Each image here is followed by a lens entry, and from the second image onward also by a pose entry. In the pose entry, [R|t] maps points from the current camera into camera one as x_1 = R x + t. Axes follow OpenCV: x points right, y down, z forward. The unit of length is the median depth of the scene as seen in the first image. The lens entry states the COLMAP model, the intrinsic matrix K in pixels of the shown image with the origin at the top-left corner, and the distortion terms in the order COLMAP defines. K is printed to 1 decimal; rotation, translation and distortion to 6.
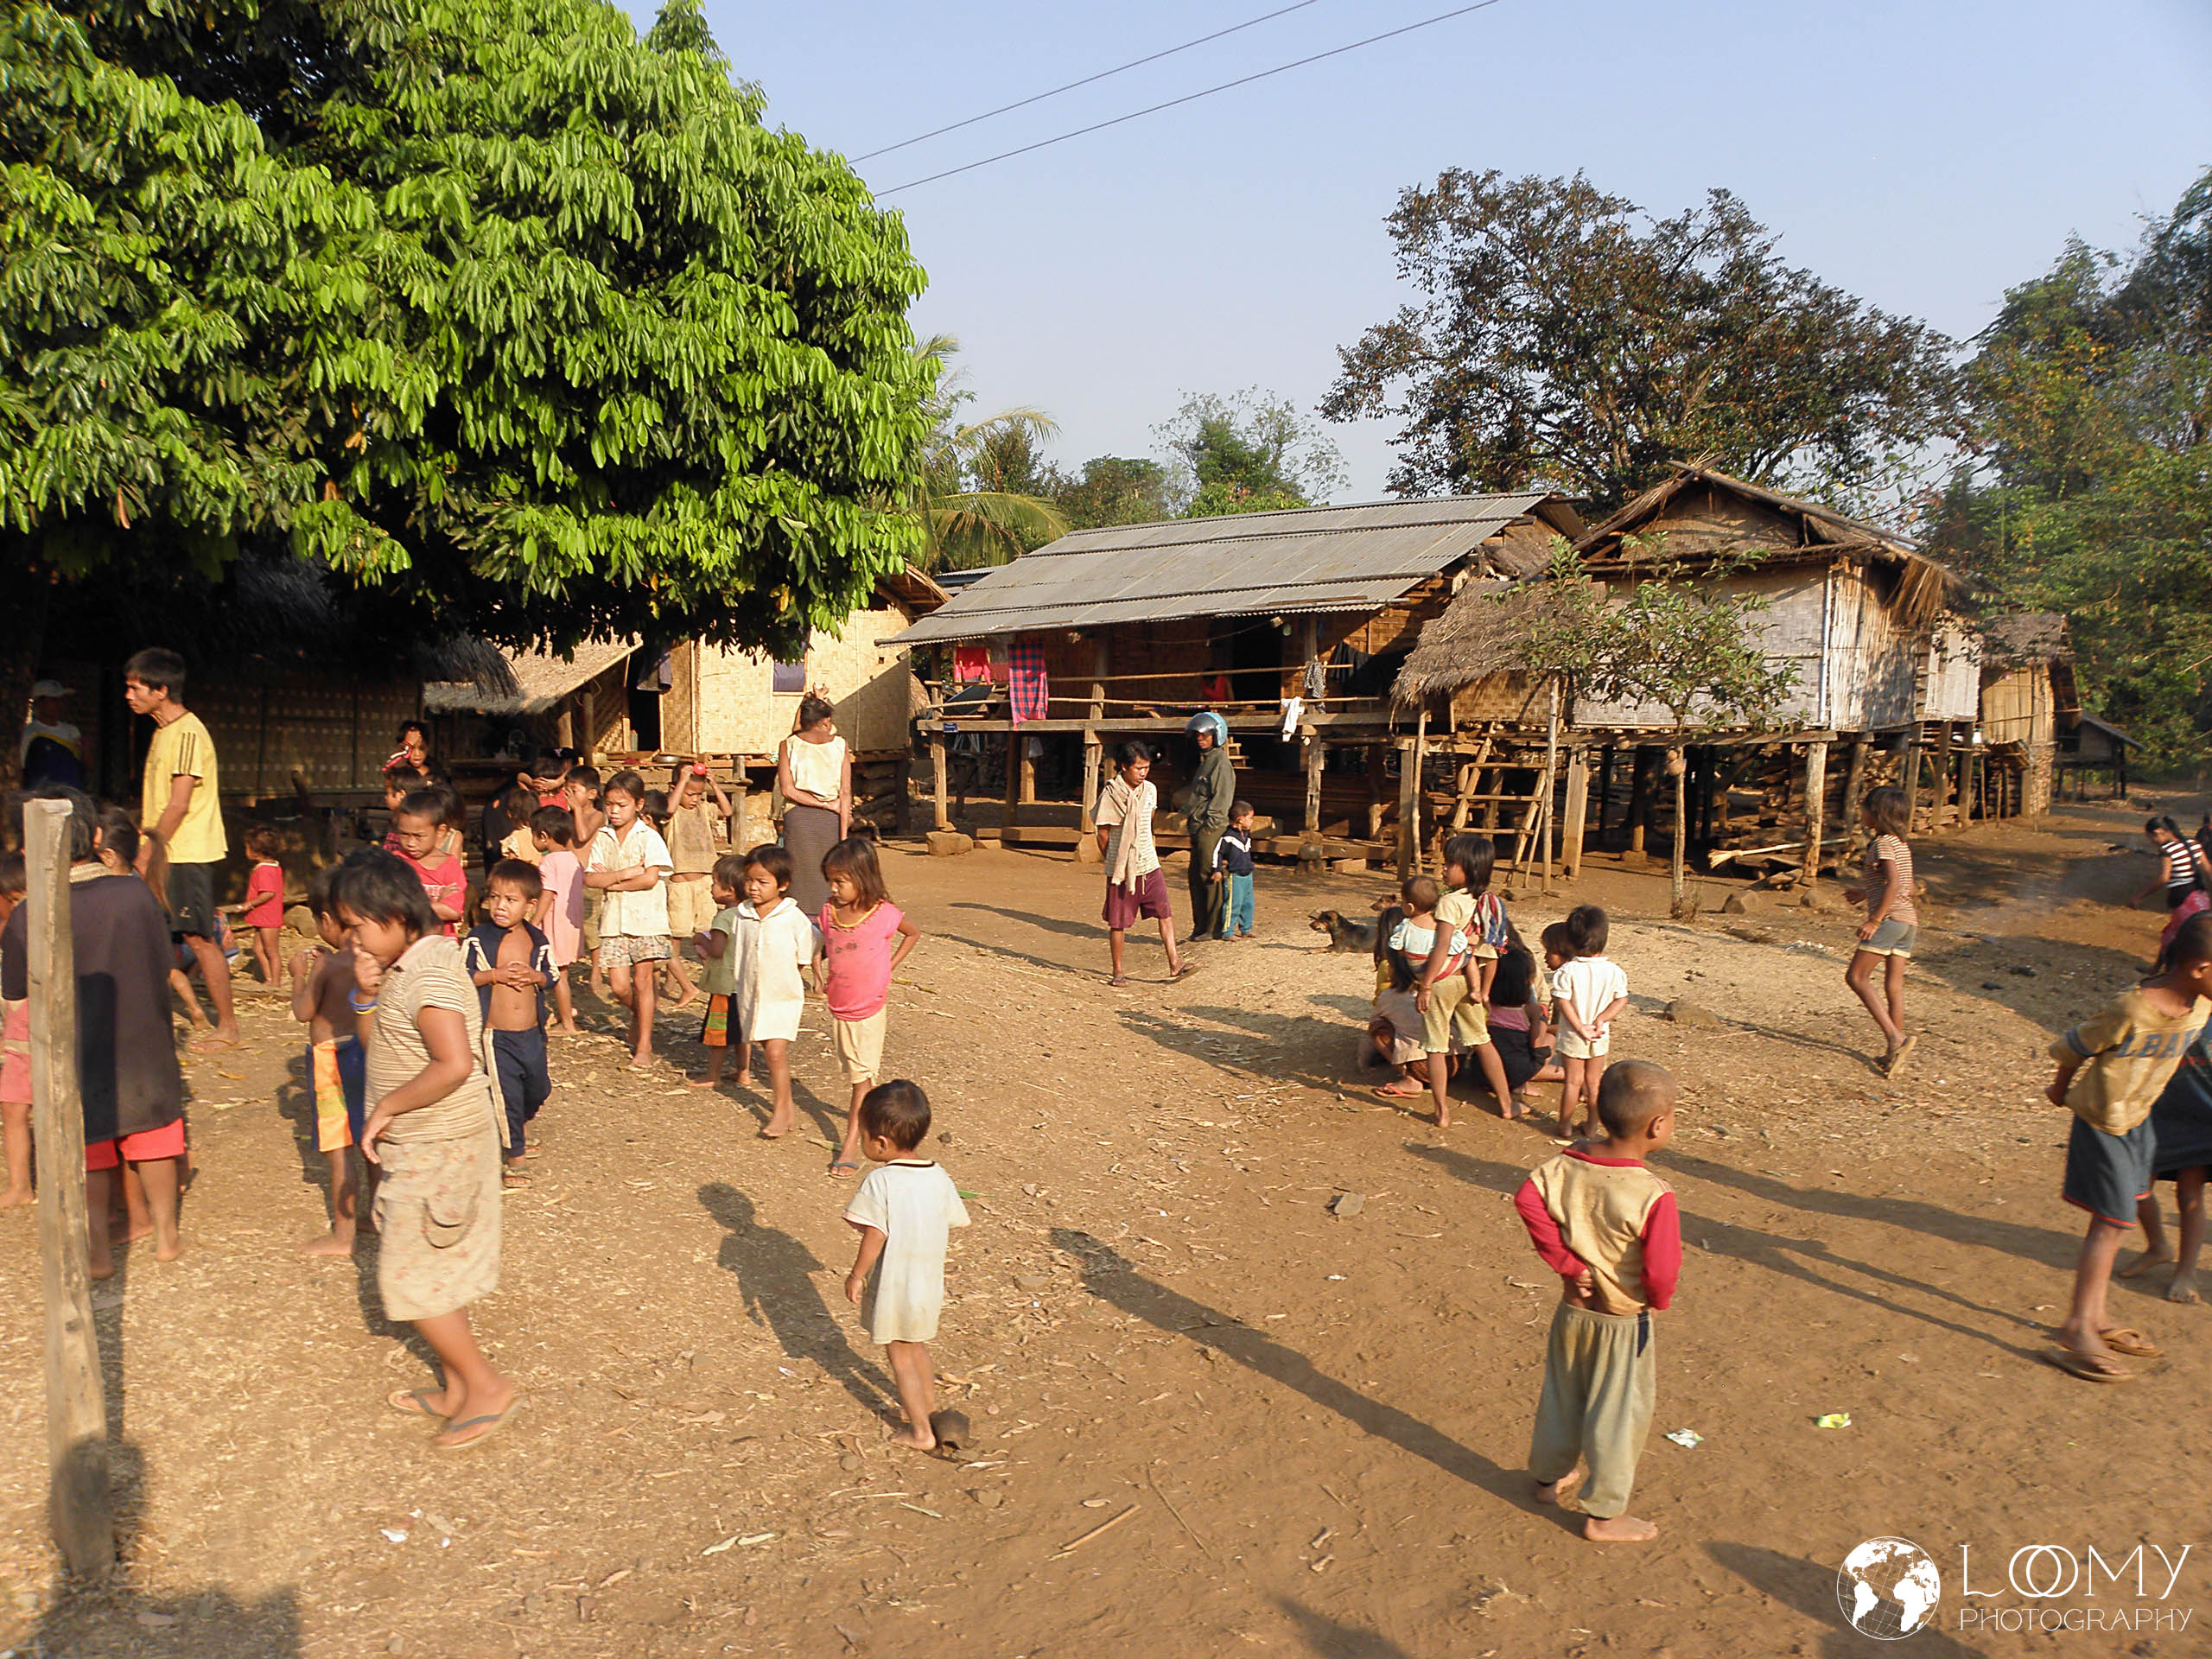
lens RADIAL K [[1702.1, 0, 1090.4], [0, 1702.1, 814.4], [0, 0, 1]] dist [-0.102529, 0.057594]
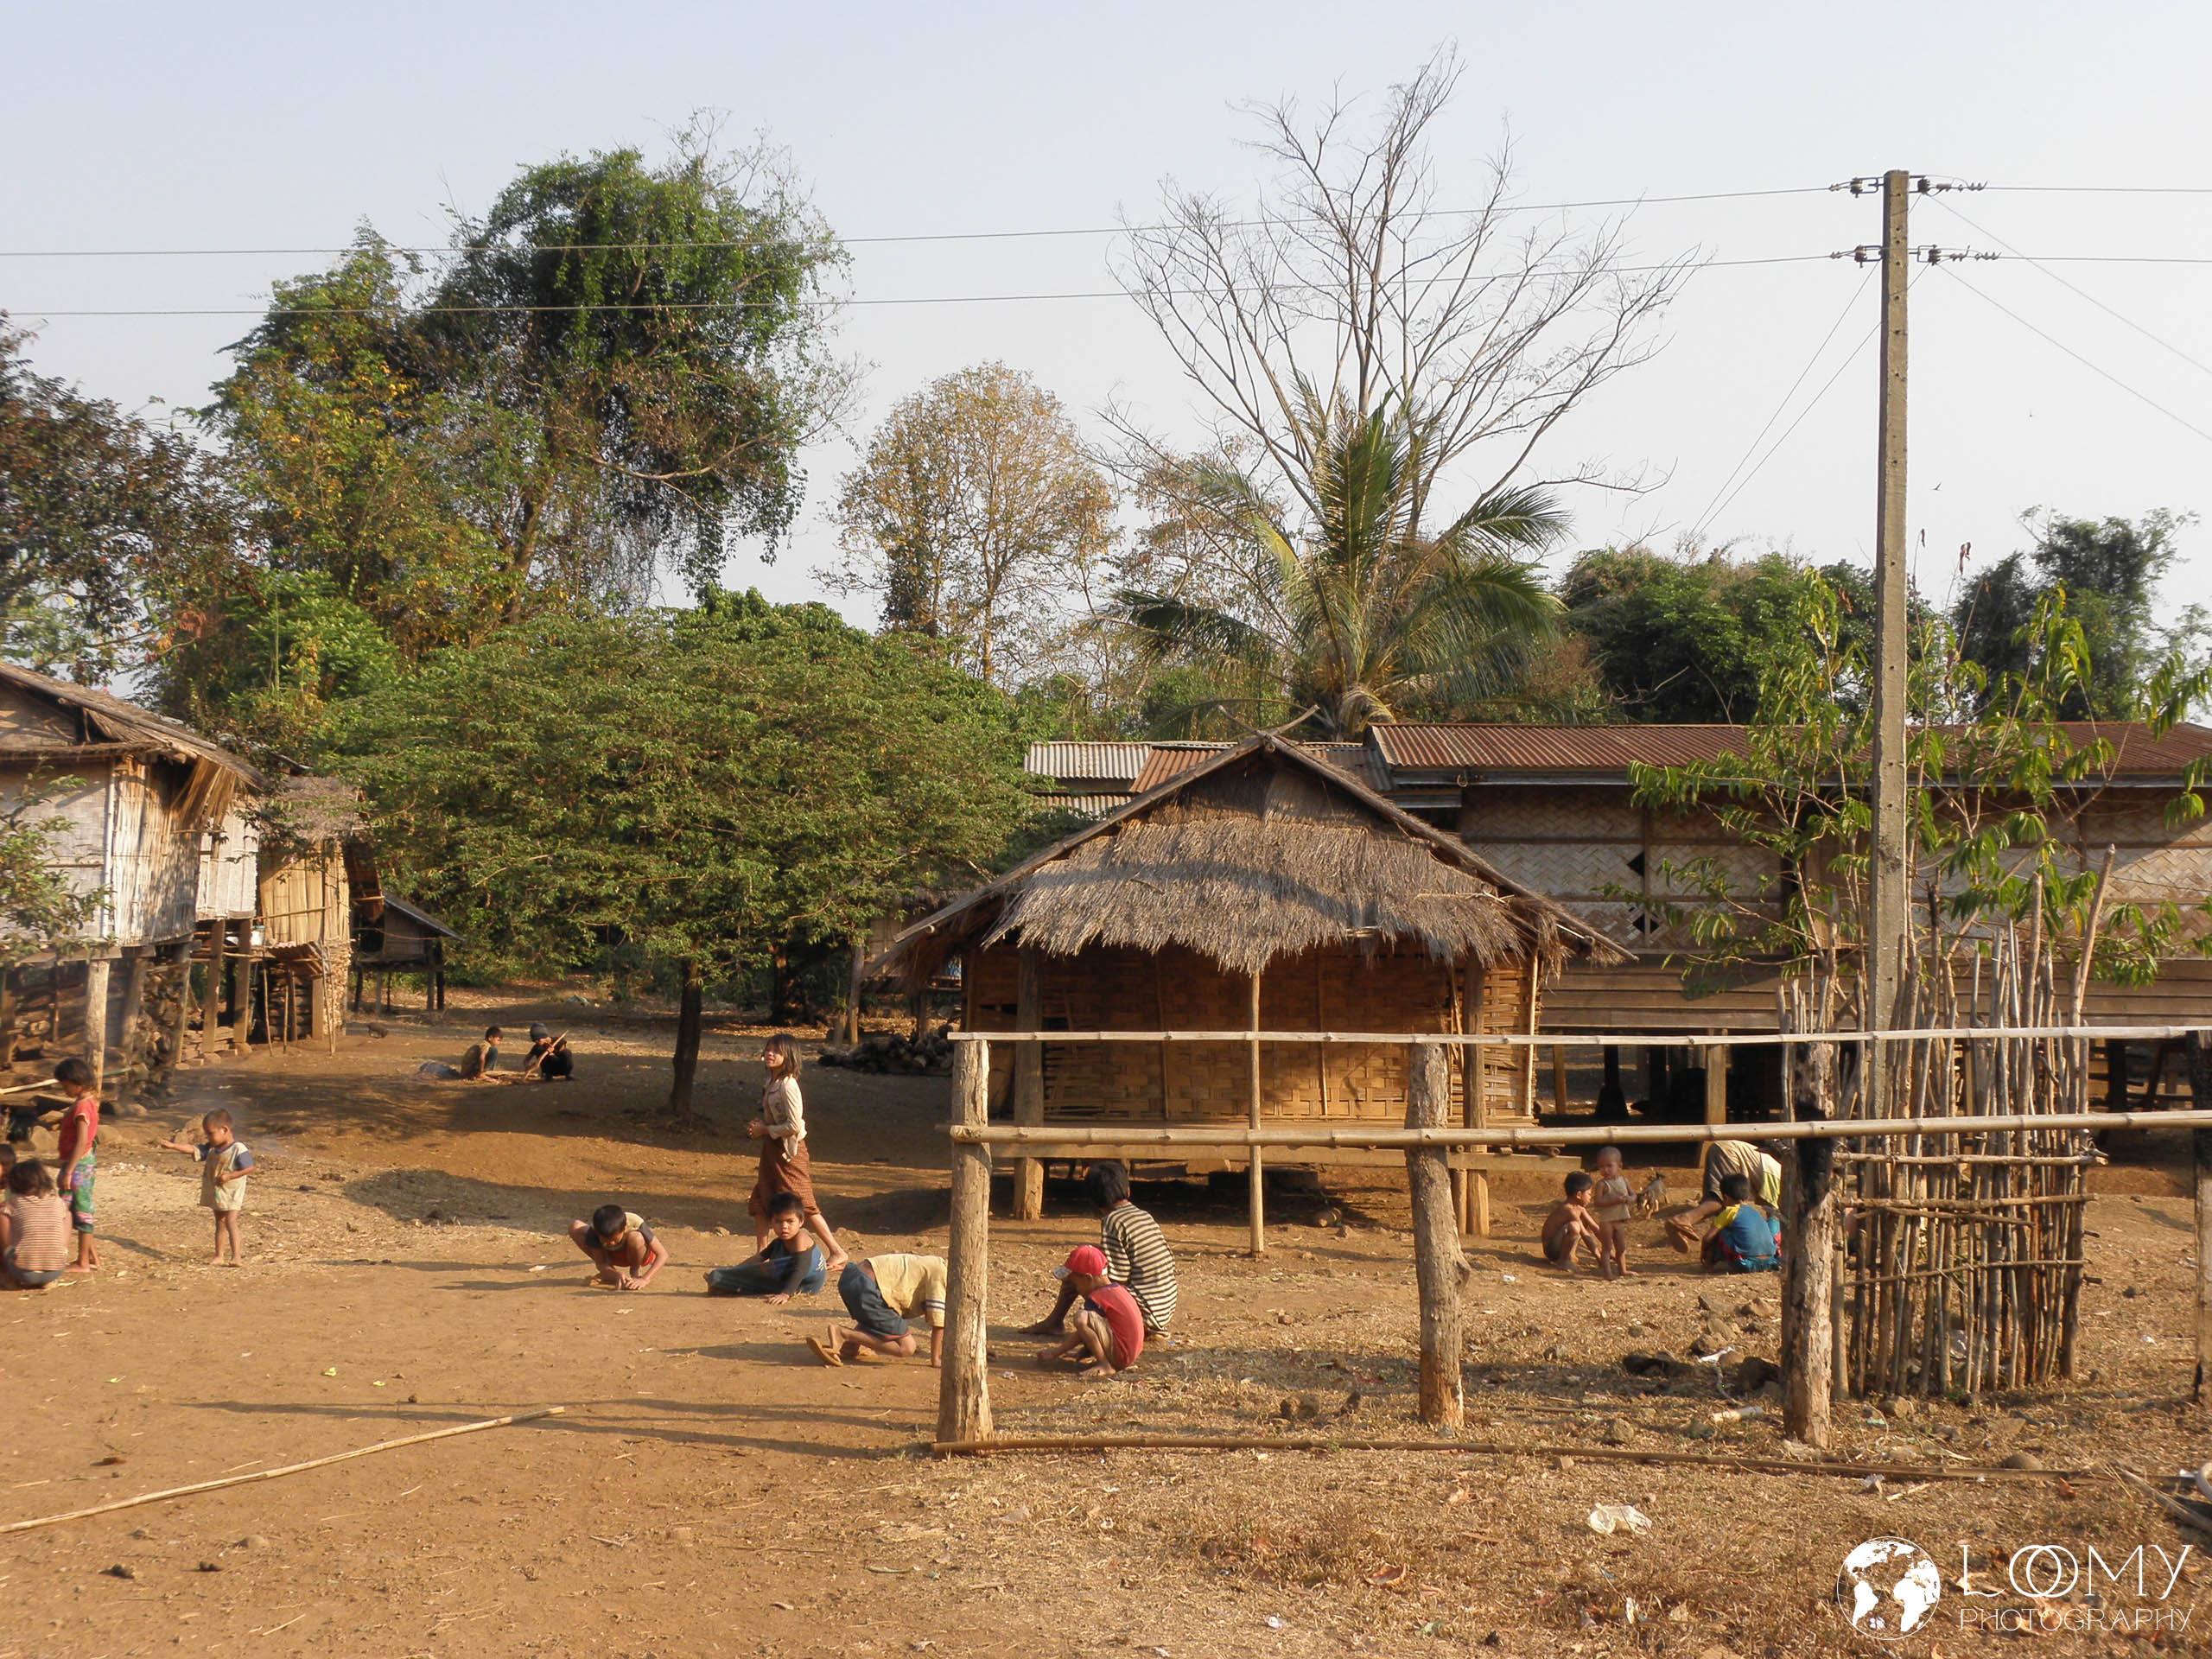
lens RADIAL K [[2967.8, 0, 1095.4], [0, 2967.8, 820.3], [0, 0, 1]] dist [0.130158, 0.000000]
pose [[0.717072, 0.015980, 0.696816, -0.234611], [0.038982, 0.997253, -0.062985, 0.003394], [-0.695908, 0.072328, 0.714479, -0.403058]]
